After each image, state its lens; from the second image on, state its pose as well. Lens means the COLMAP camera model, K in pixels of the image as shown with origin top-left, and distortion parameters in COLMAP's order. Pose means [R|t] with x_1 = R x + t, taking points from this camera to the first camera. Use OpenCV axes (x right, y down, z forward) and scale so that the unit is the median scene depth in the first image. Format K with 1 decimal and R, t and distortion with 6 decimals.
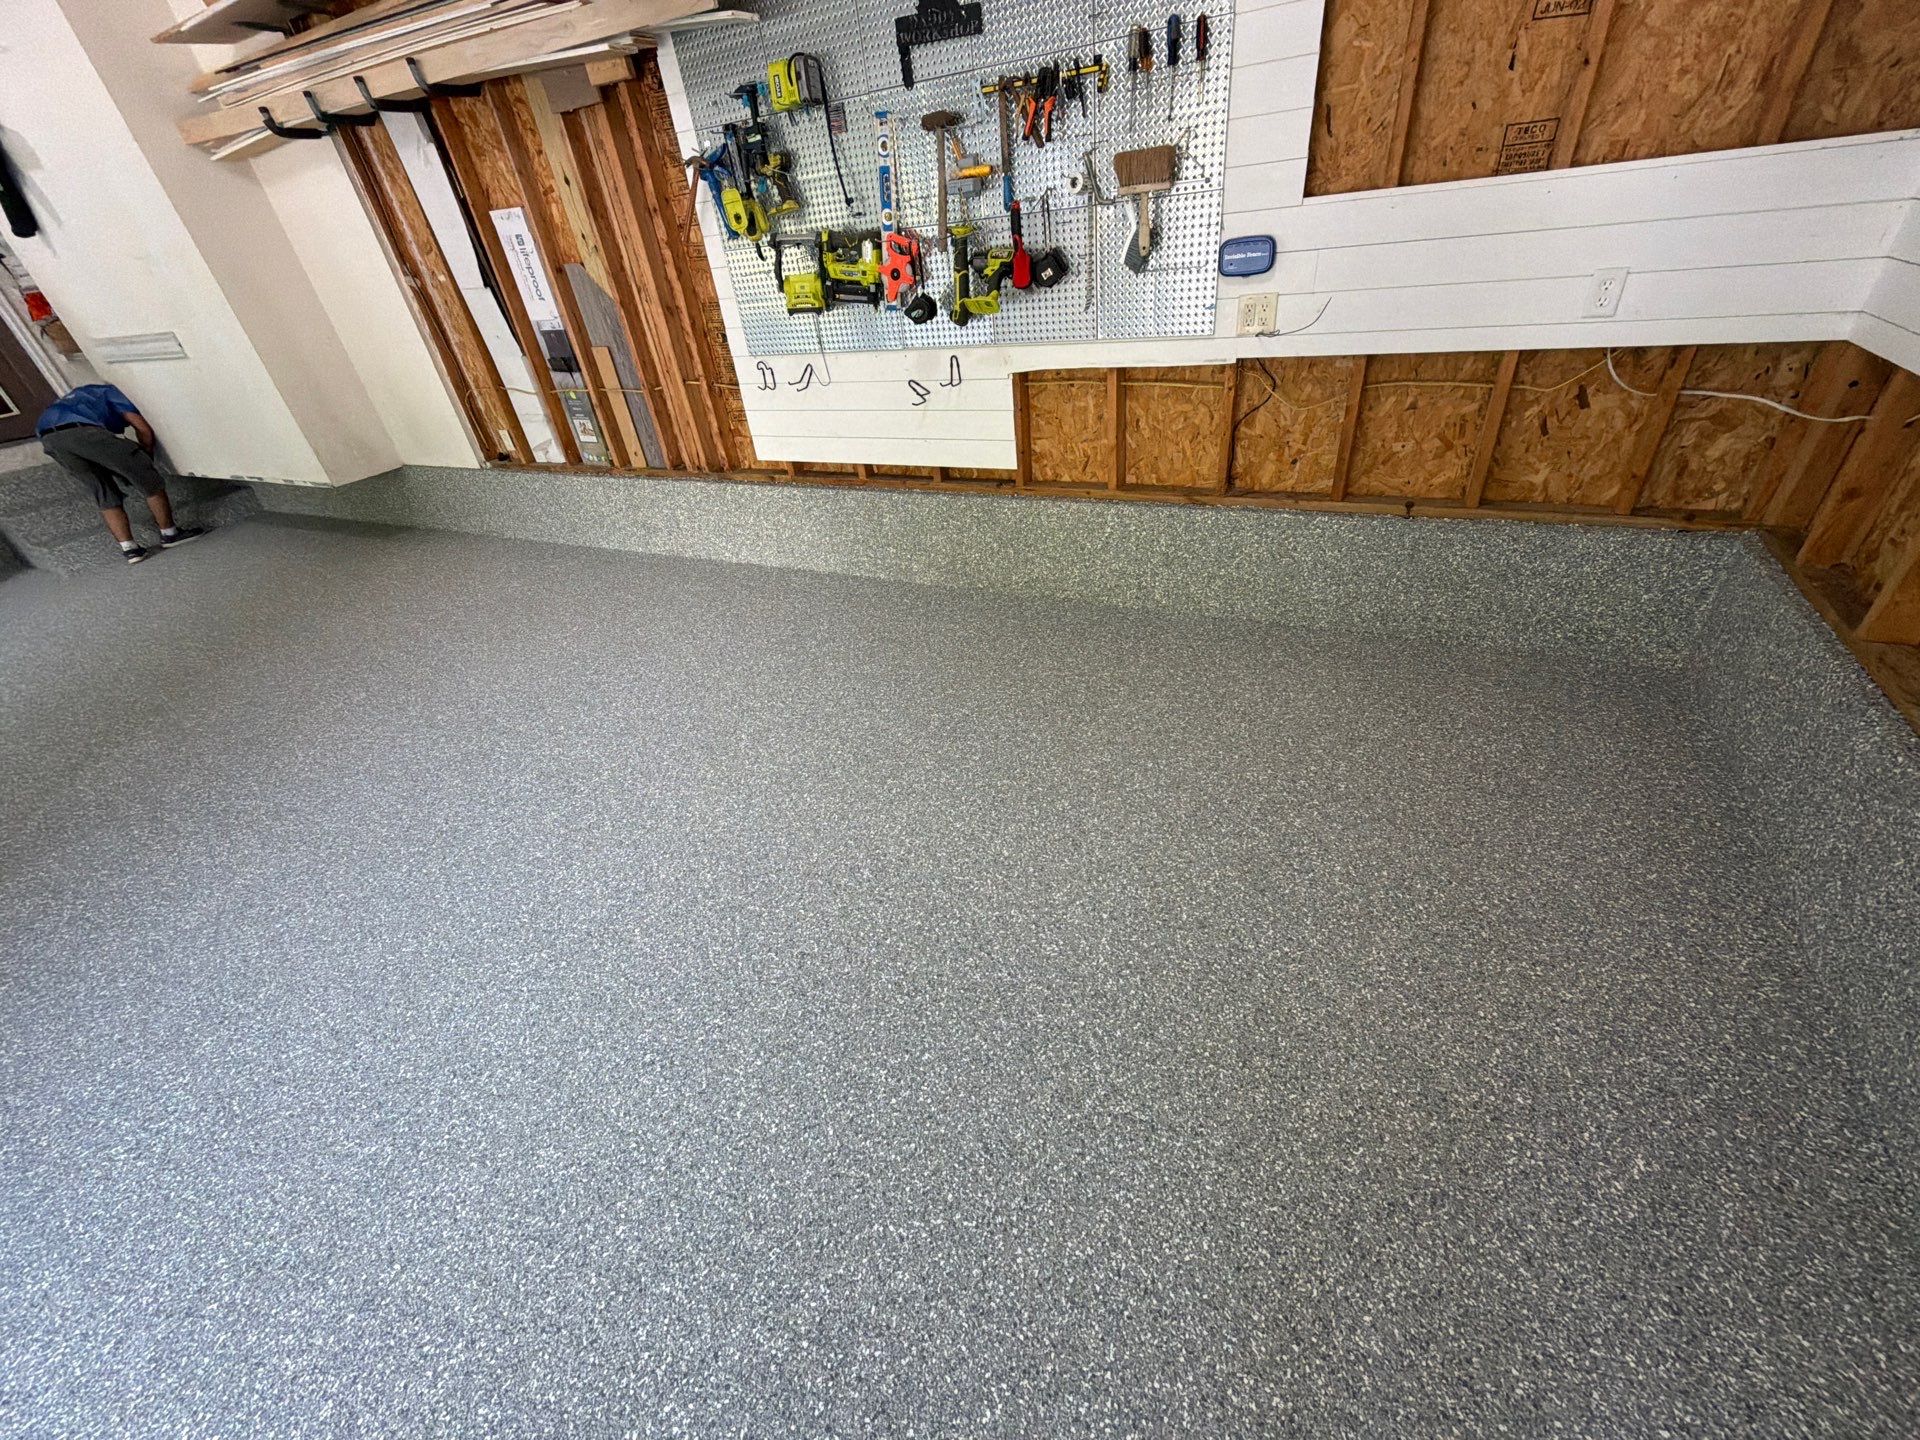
lens RADIAL K [[764.3, 0, 960.0], [0, 764.3, 720.0], [0, 0, 1]] dist [0.001017, -0.000136]
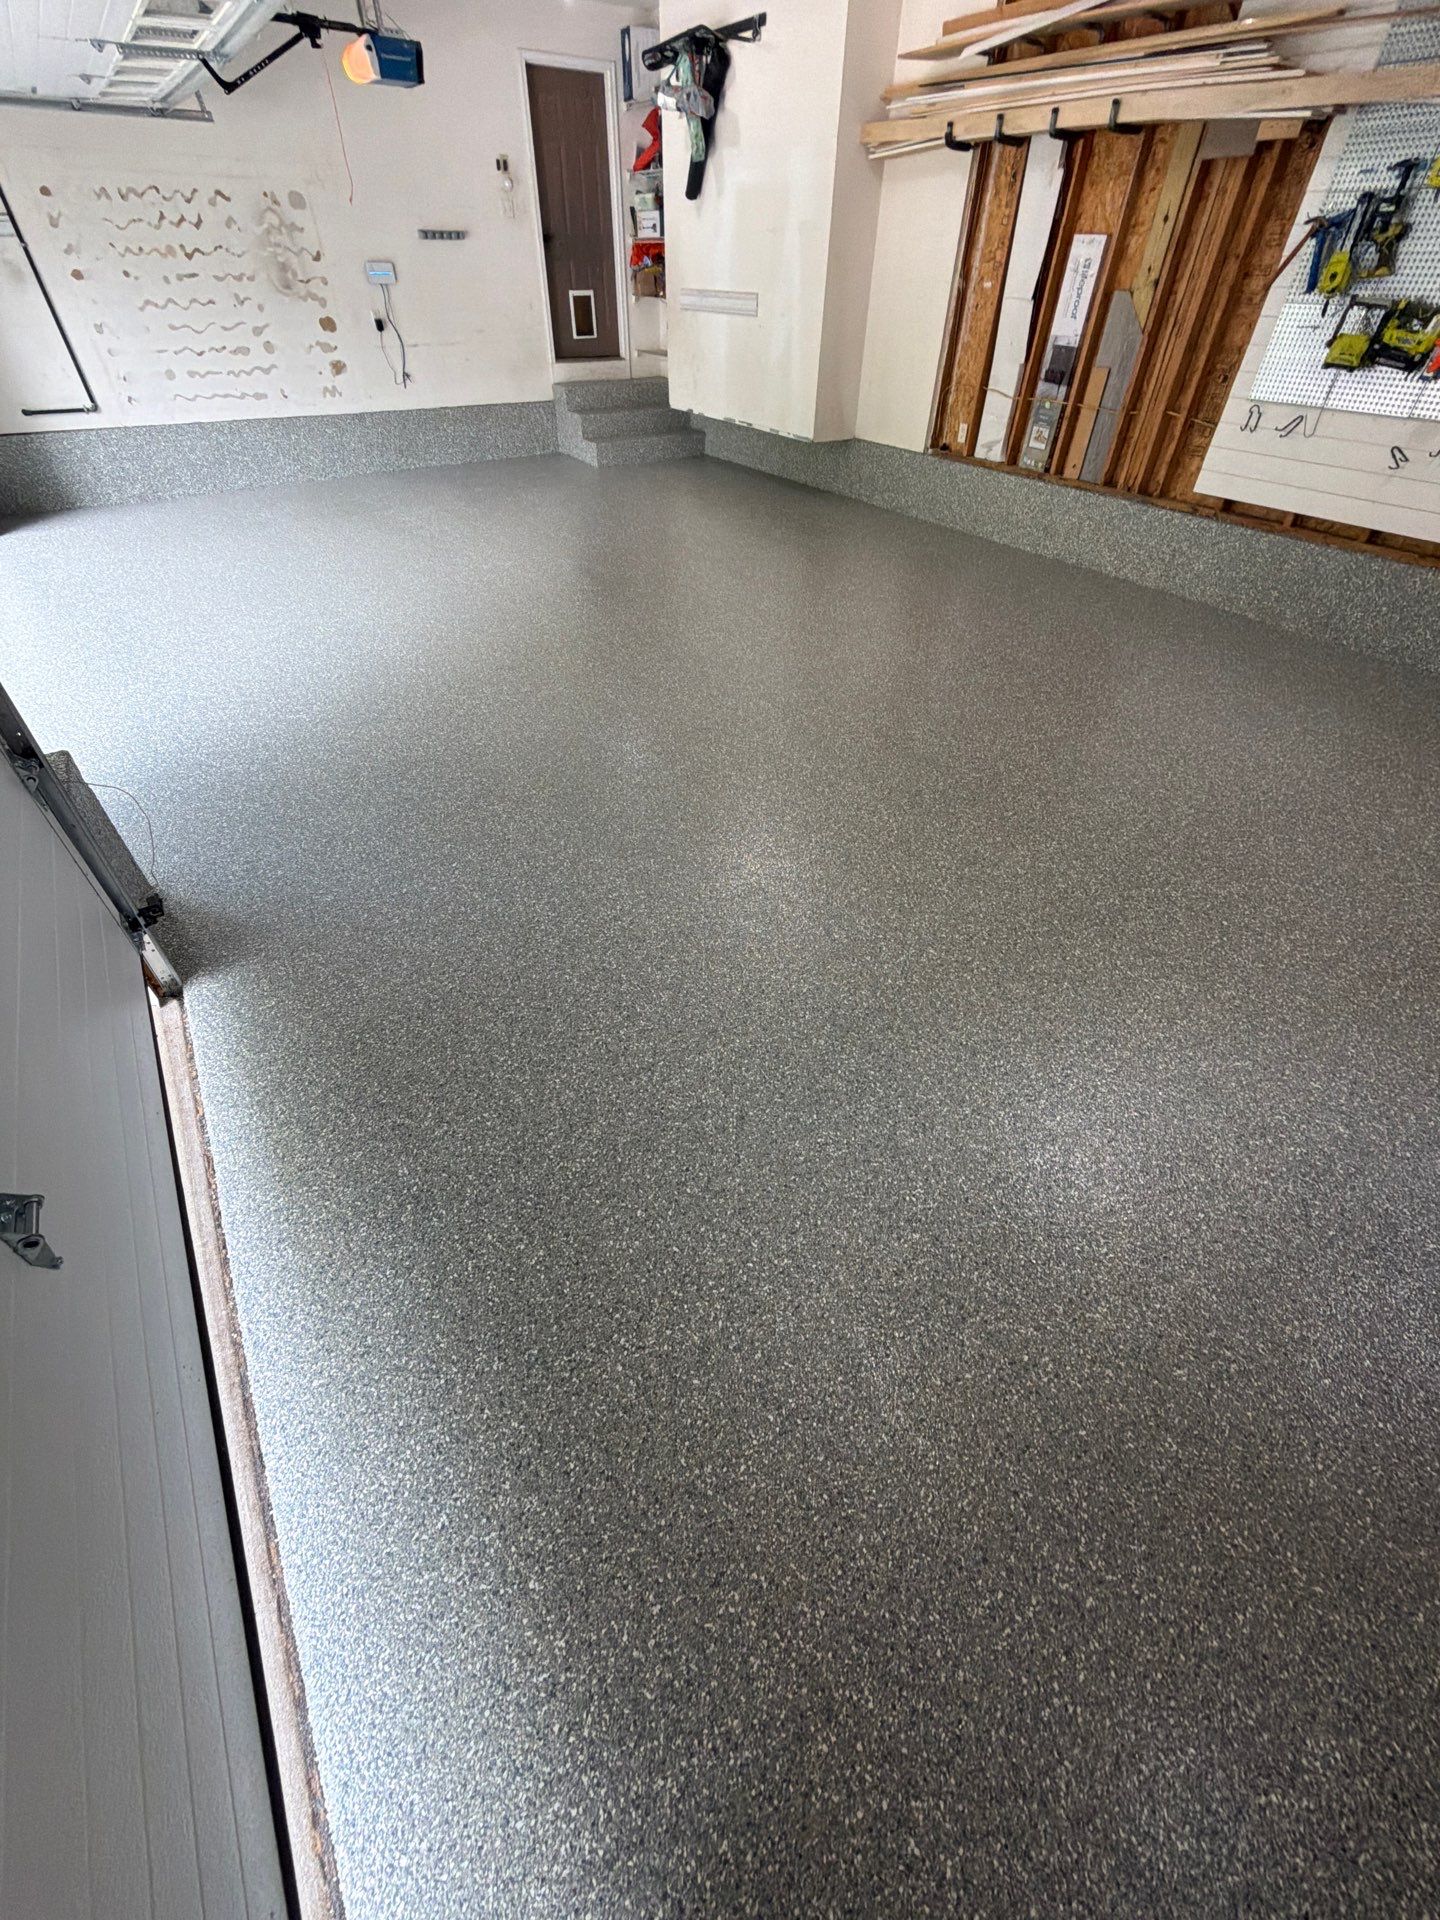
lens RADIAL K [[764.3, 0, 720.0], [0, 764.3, 960.0], [0, 0, 1]] dist [0.001017, -0.000136]
pose [[0.862058, 0.420812, -0.282443, -0.332782], [-0.367468, 0.902784, 0.223492, 0.454151], [0.349033, -0.088874, 0.932887, -0.635108]]
